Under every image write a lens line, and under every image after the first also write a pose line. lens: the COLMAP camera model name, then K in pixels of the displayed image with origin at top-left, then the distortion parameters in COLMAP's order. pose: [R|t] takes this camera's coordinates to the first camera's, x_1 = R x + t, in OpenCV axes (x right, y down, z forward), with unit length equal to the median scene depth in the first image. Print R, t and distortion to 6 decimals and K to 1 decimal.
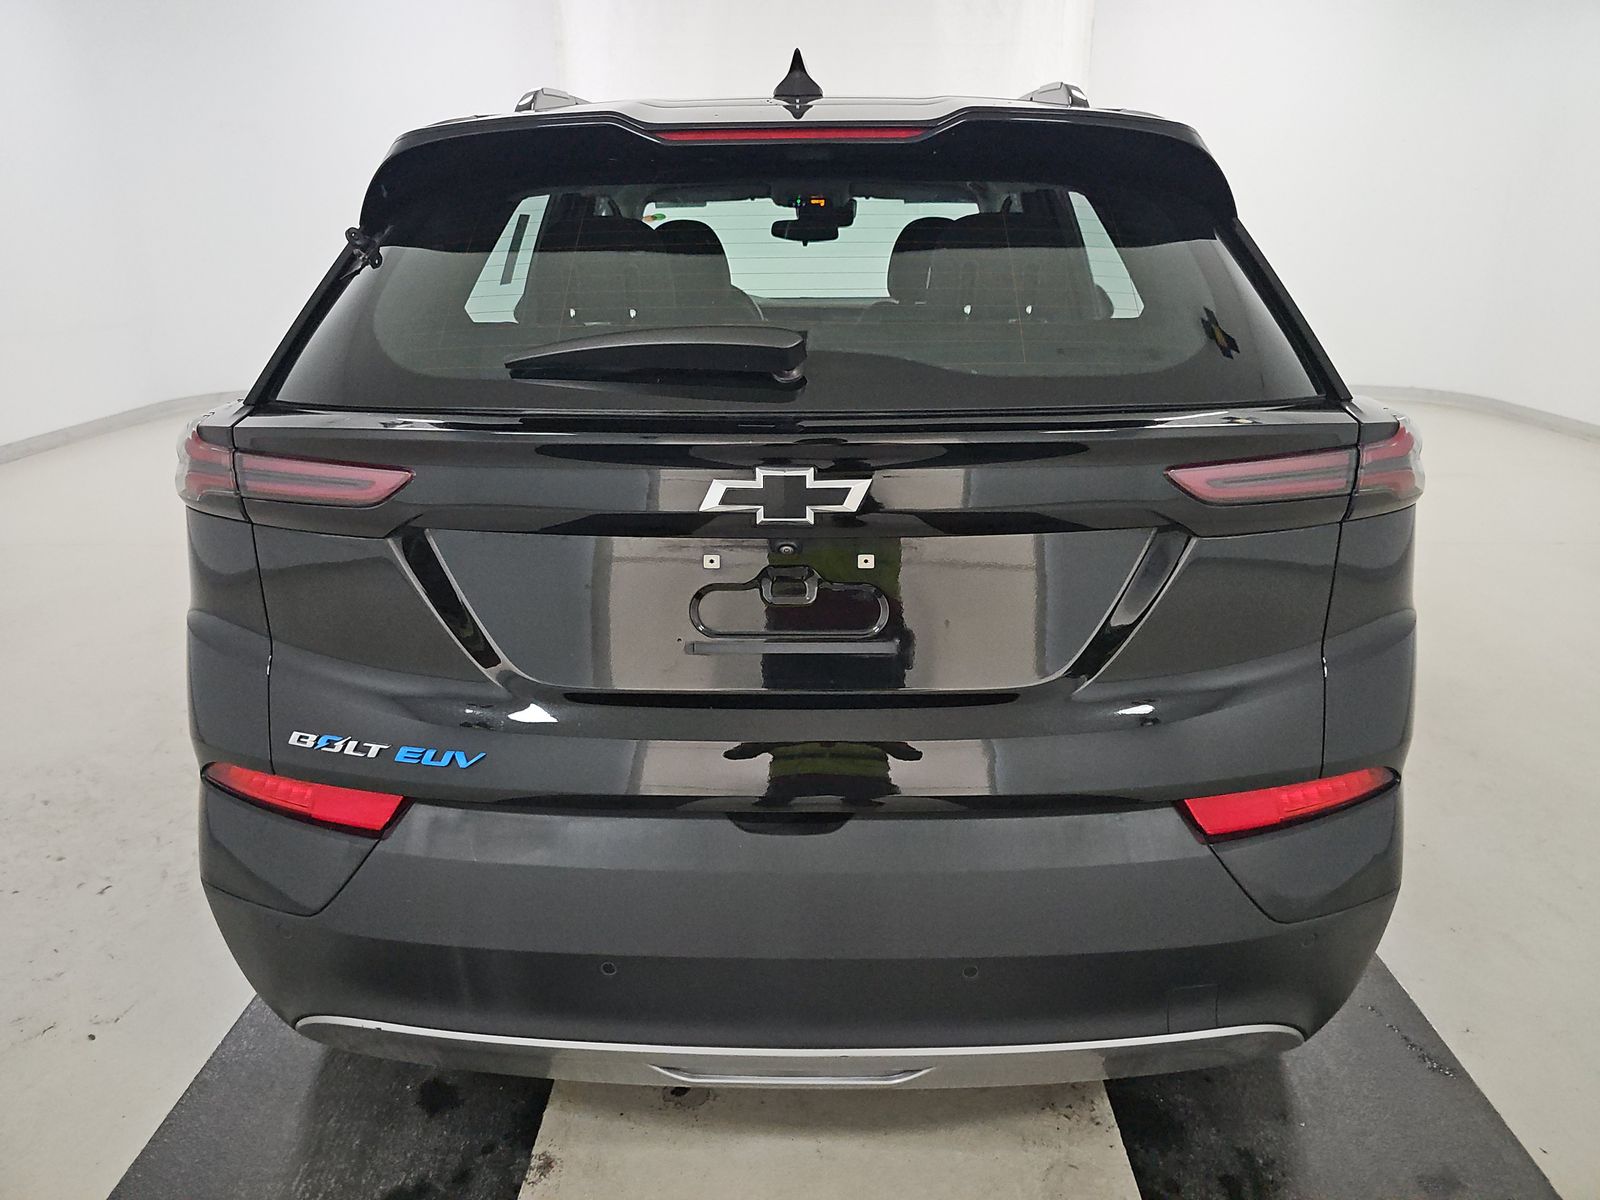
lens RADIAL K [[1012.0, 0, 808.3], [0, 1012.0, 596.4], [0, 0, 1]] dist [0.001416, 0.001160]
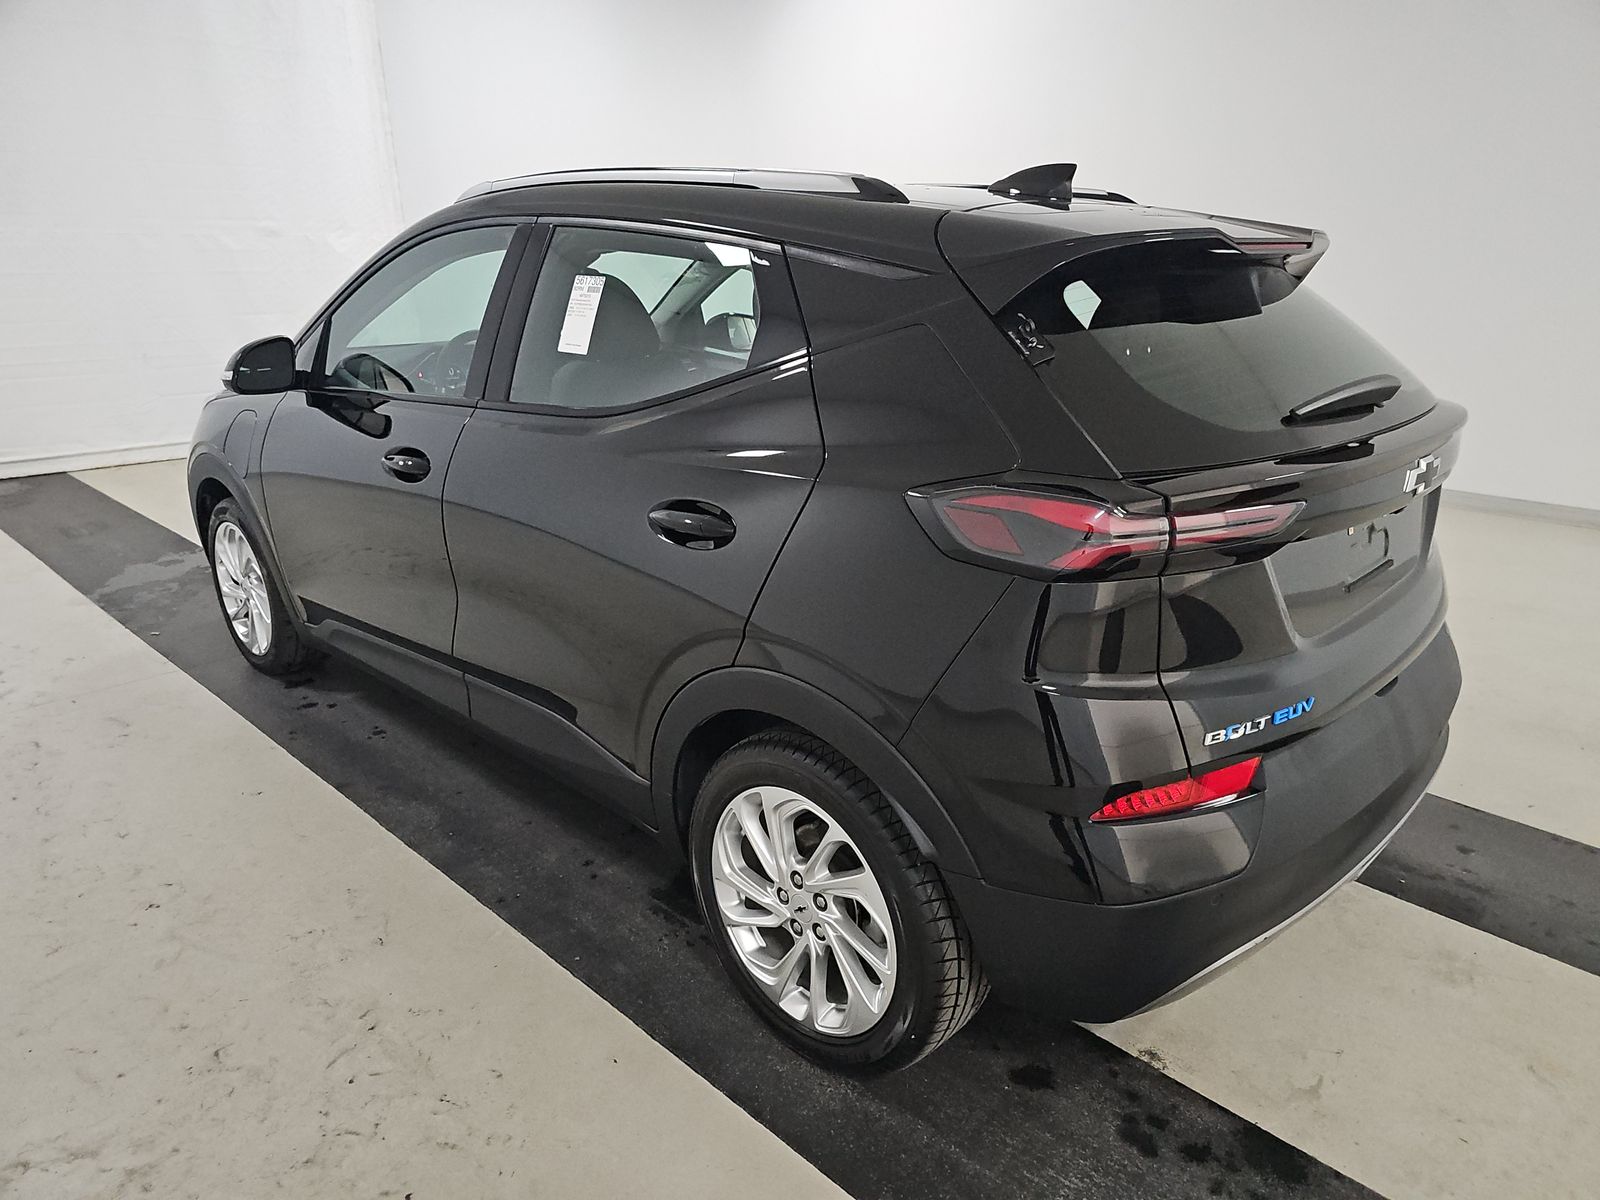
lens RADIAL K [[1012.0, 0, 808.3], [0, 1012.0, 596.4], [0, 0, 1]] dist [0.001416, 0.001160]
pose [[0.702883, -0.228072, 0.673750, -1.268517], [0.229401, 0.969274, 0.088790, -0.192195], [-0.673299, 0.092150, 0.733606, 0.320394]]
